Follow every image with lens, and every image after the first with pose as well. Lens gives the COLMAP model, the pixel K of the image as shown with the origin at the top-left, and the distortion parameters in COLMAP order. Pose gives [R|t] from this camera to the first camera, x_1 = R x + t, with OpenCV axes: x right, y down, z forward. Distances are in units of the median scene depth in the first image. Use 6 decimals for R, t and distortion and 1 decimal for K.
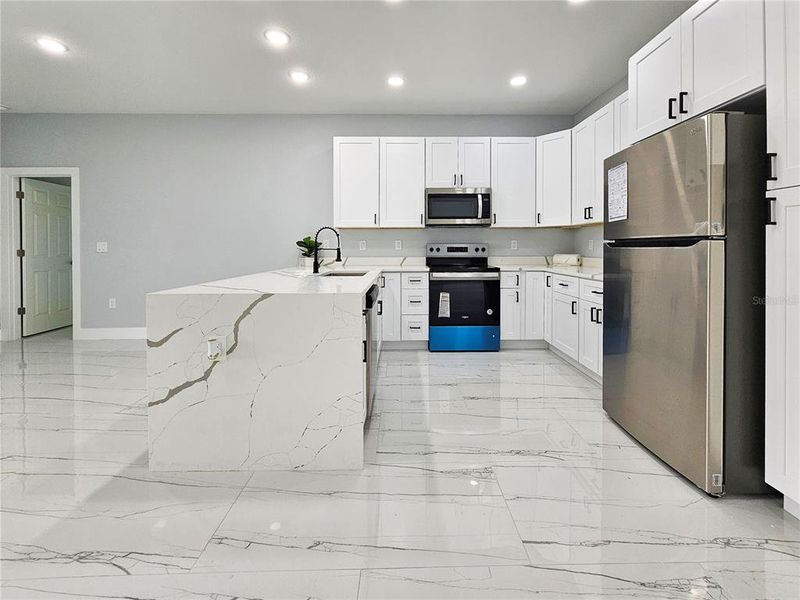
lens RADIAL K [[355.3, 0, 409.1], [0, 355.3, 245.7], [0, 0, 1]] dist [-0.000032, -0.000564]
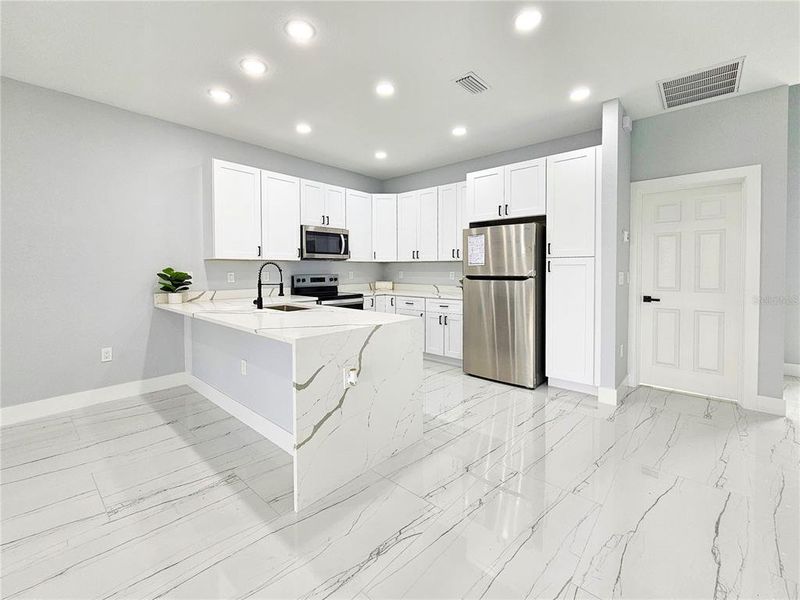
lens RADIAL K [[345.9, 0, 395.5], [0, 345.9, 273.5], [0, 0, 1]] dist [-0.007044, -0.000059]
pose [[0.678183, -0.006813, 0.734861, -0.552282], [-0.004750, 0.999896, 0.013653, -0.027946], [-0.734878, -0.012750, 0.678080, 0.057007]]
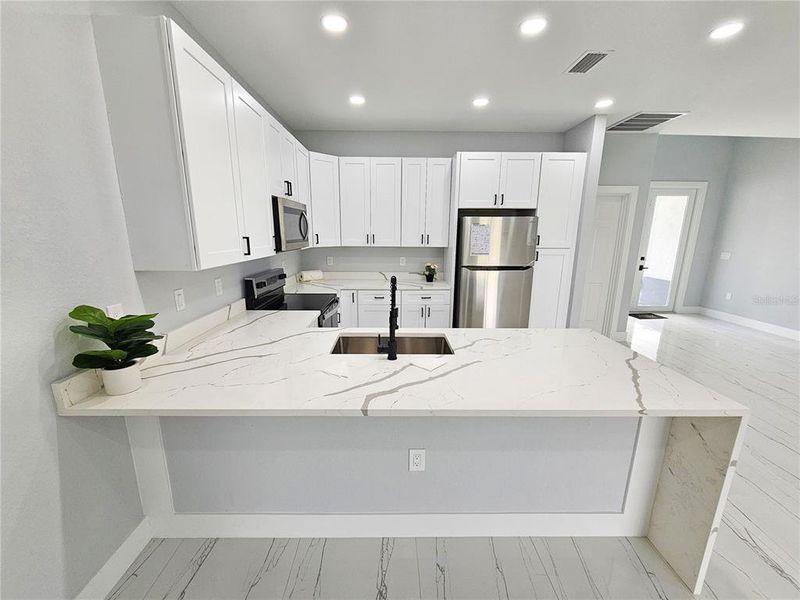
lens RADIAL K [[326.3, 0, 400.4], [0, 326.3, 302.1], [0, 0, 1]] dist [-0.005145, -0.000685]
pose [[0.003959, -0.206189, 0.978504, -0.595866], [-0.012205, 0.978429, 0.206223, -0.097050], [-0.999918, -0.012760, 0.001357, 0.770895]]
